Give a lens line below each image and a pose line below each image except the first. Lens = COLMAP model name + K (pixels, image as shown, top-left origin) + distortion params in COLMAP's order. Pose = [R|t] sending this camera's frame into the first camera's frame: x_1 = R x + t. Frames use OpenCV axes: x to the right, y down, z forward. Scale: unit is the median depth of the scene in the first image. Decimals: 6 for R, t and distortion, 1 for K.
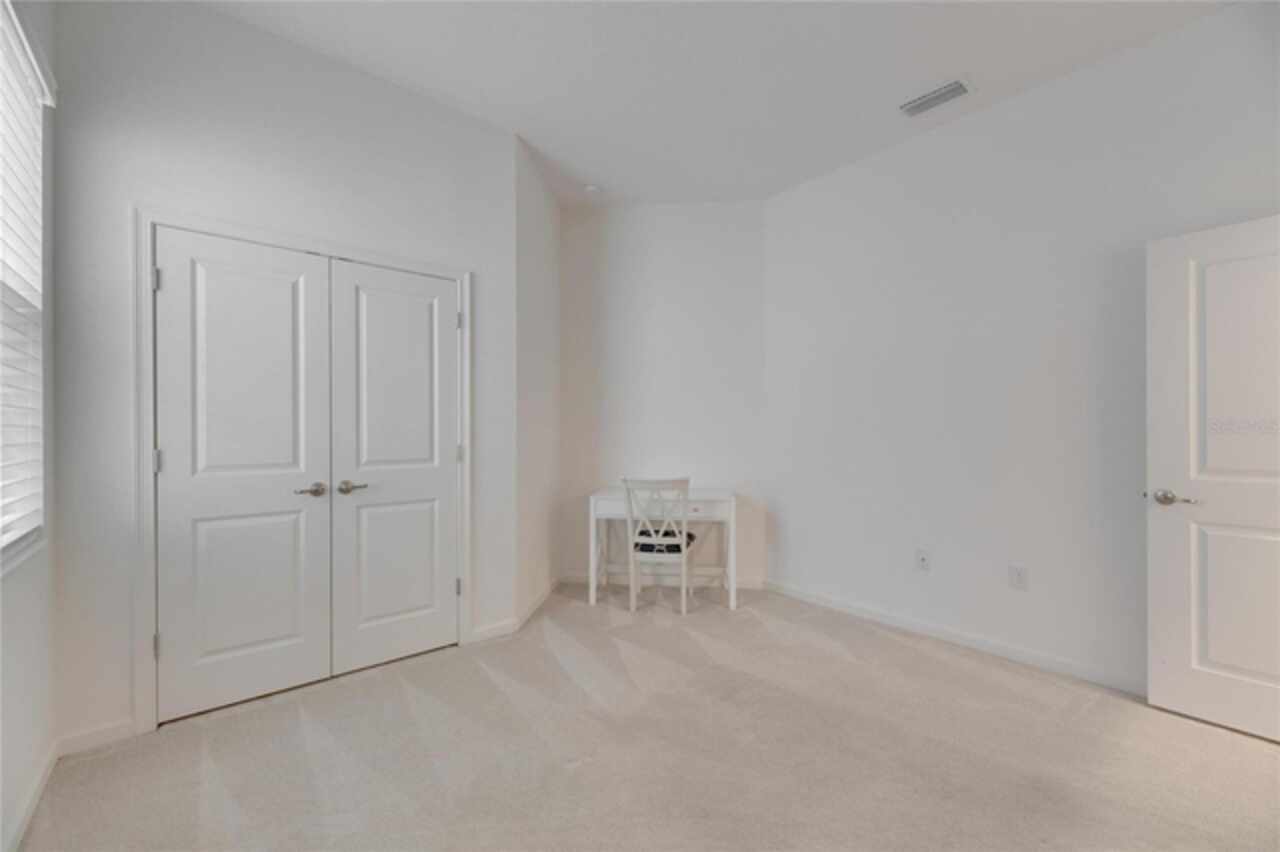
lens RADIAL K [[520.3, 0, 629.8], [0, 520.3, 434.1], [0, 0, 1]] dist [0.005622, -0.001939]
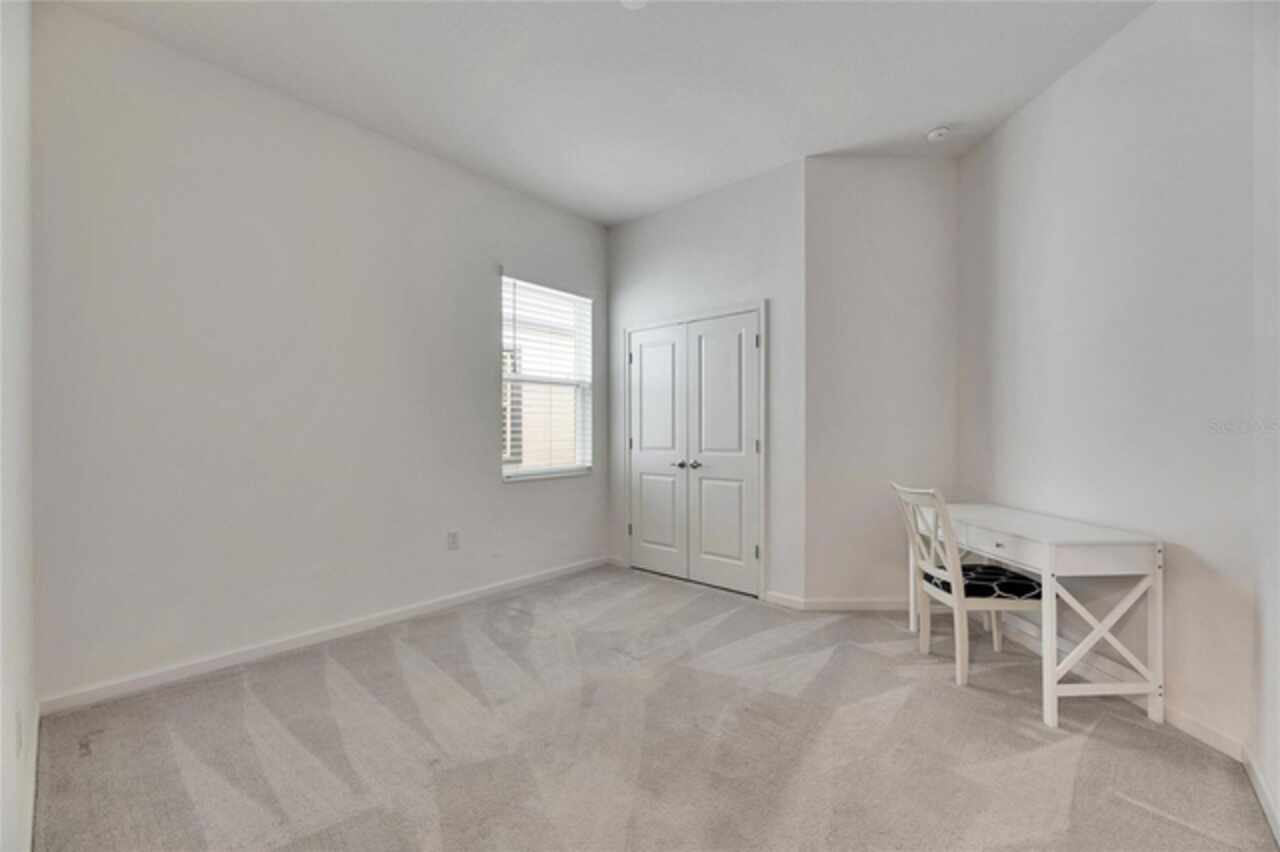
lens RADIAL K [[520.3, 0, 629.9], [0, 520.3, 425.4], [0, 0, 1]] dist [0.005622, -0.001939]
pose [[0.128634, 0.000212, -0.991692, 0.996554], [0.007155, 0.999974, 0.001142, -0.020399], [0.991666, -0.007242, 0.128629, 0.598878]]
